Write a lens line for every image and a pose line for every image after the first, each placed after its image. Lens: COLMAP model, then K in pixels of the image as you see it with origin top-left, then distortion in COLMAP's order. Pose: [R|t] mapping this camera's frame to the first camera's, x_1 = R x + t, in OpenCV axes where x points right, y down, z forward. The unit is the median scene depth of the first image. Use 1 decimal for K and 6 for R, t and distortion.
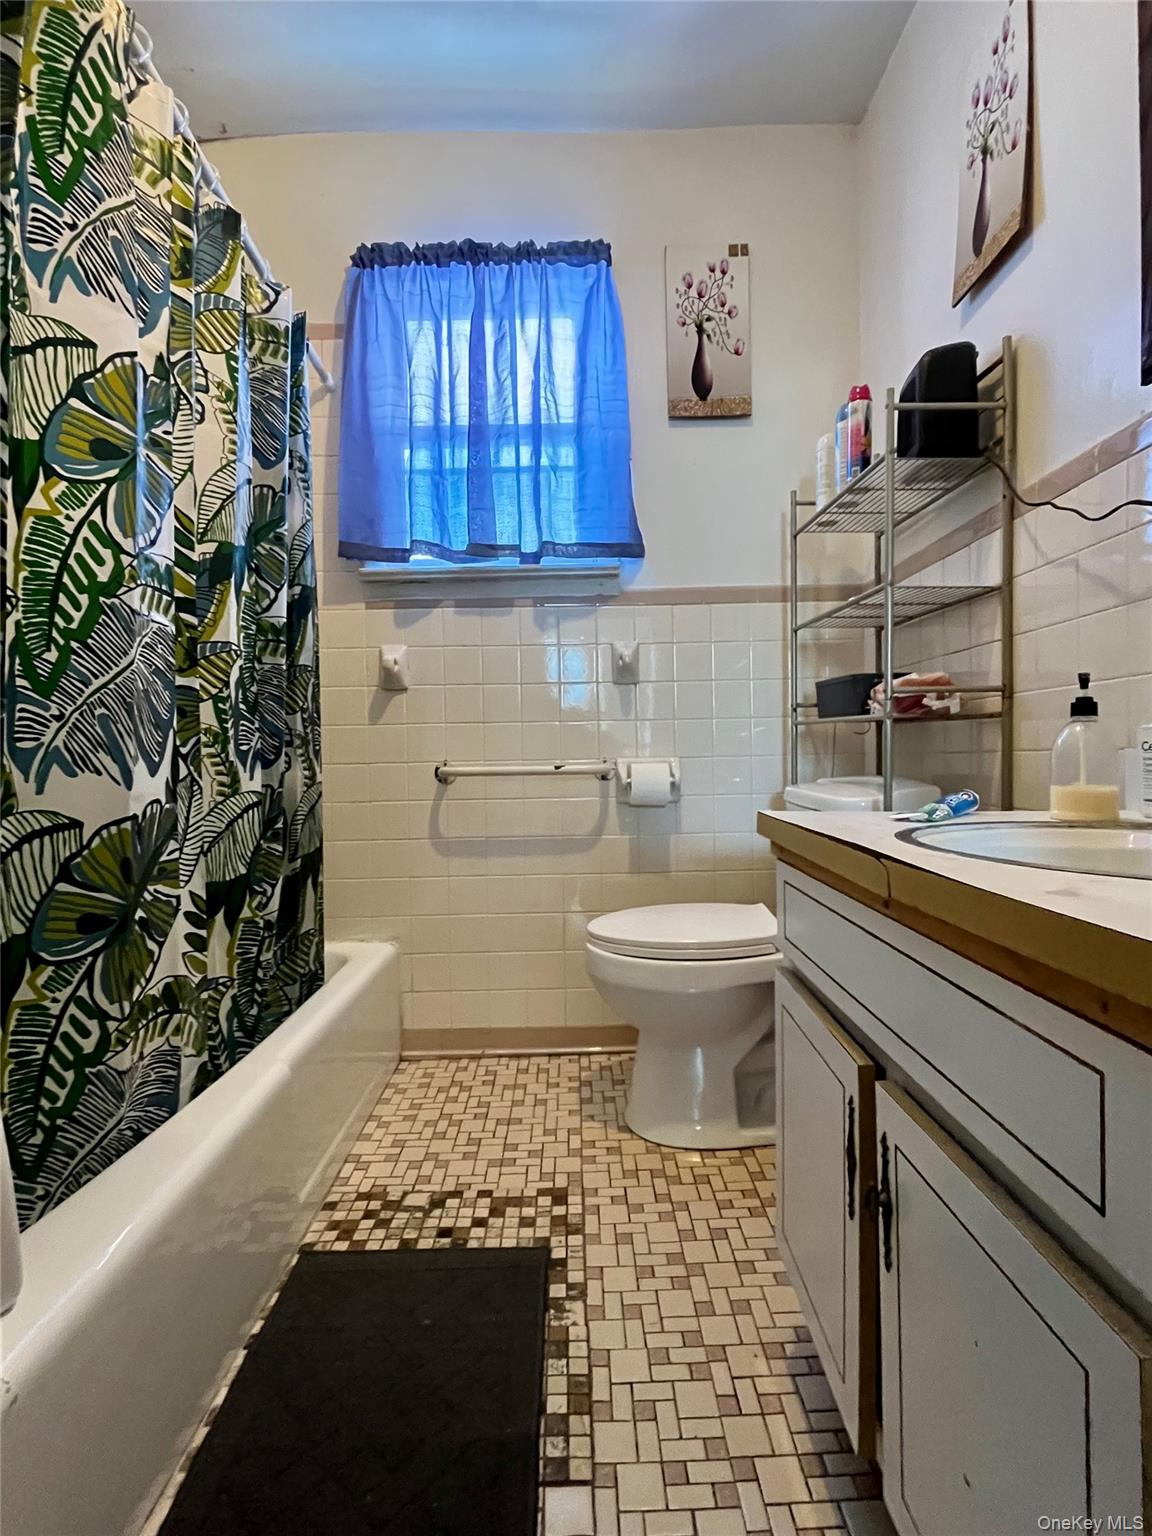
lens RADIAL K [[721.4, 0, 578.8], [0, 721.4, 769.6], [0, 0, 1]] dist [-0.004225, -0.000189]
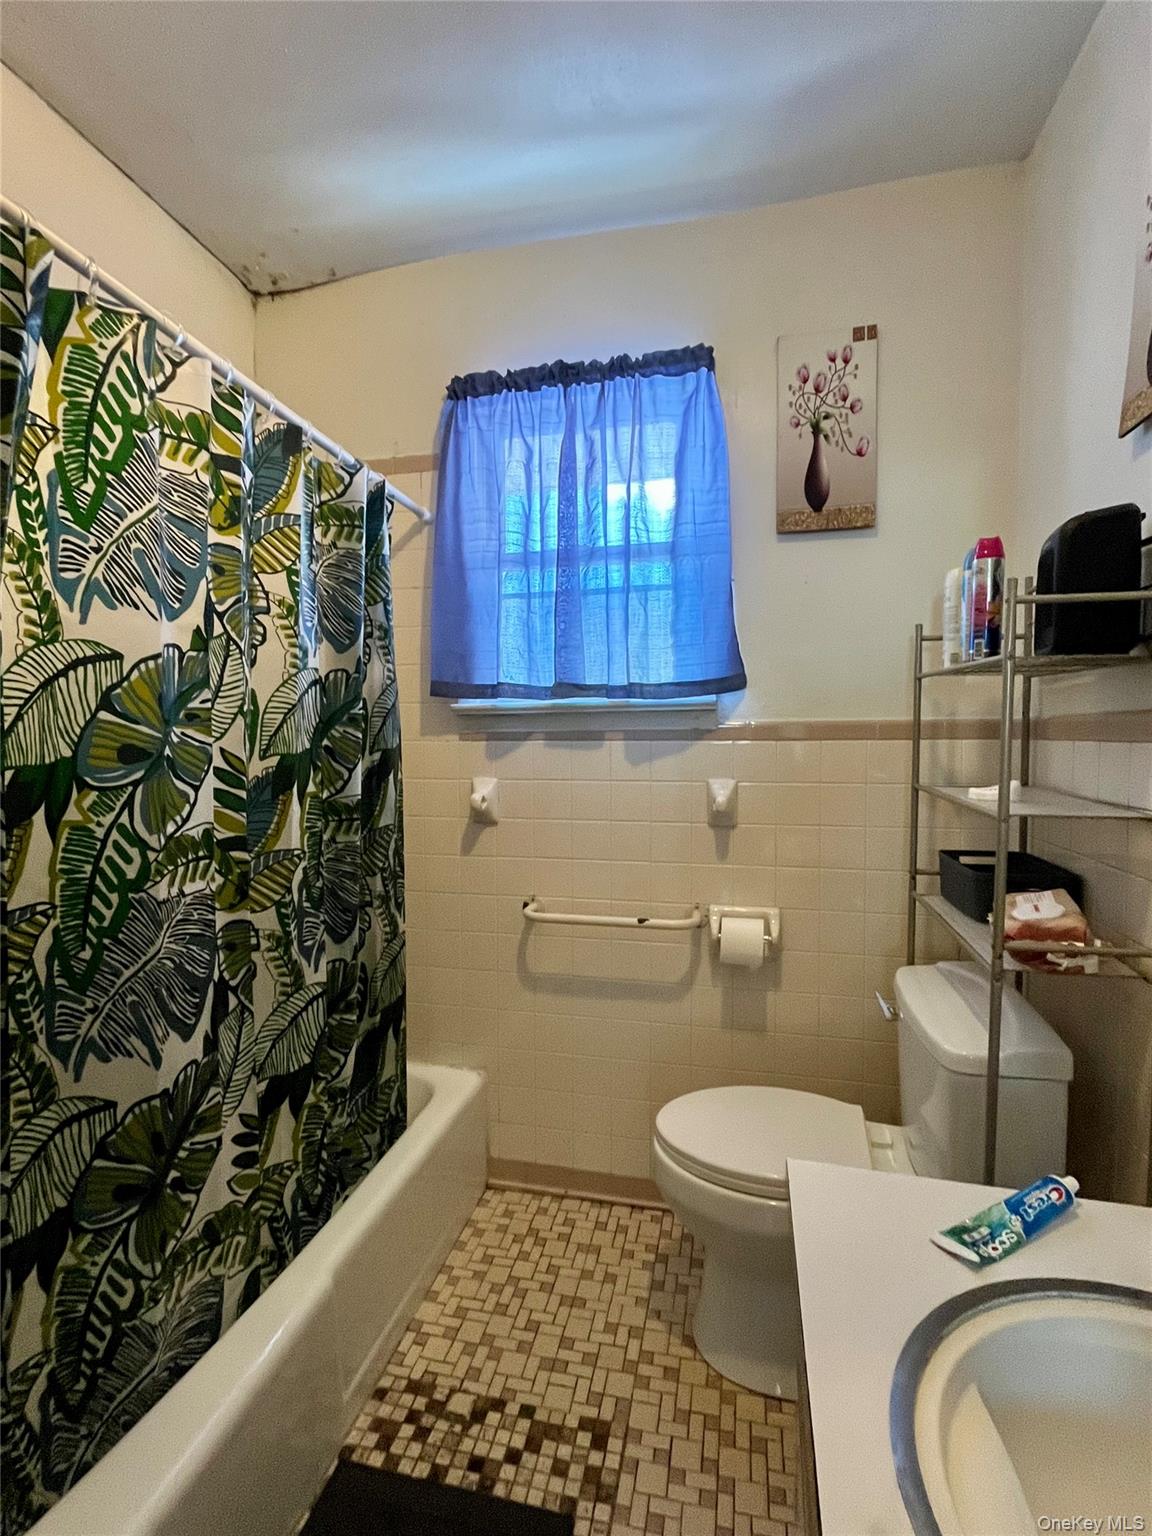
lens RADIAL K [[721.4, 0, 578.3], [0, 721.4, 769.1], [0, 0, 1]] dist [-0.004225, -0.000189]
pose [[0.972070, 0.023359, -0.233524, 0.138709], [-0.016448, 0.999368, 0.031499, -0.301325], [0.234112, -0.026779, 0.971841, 0.088330]]
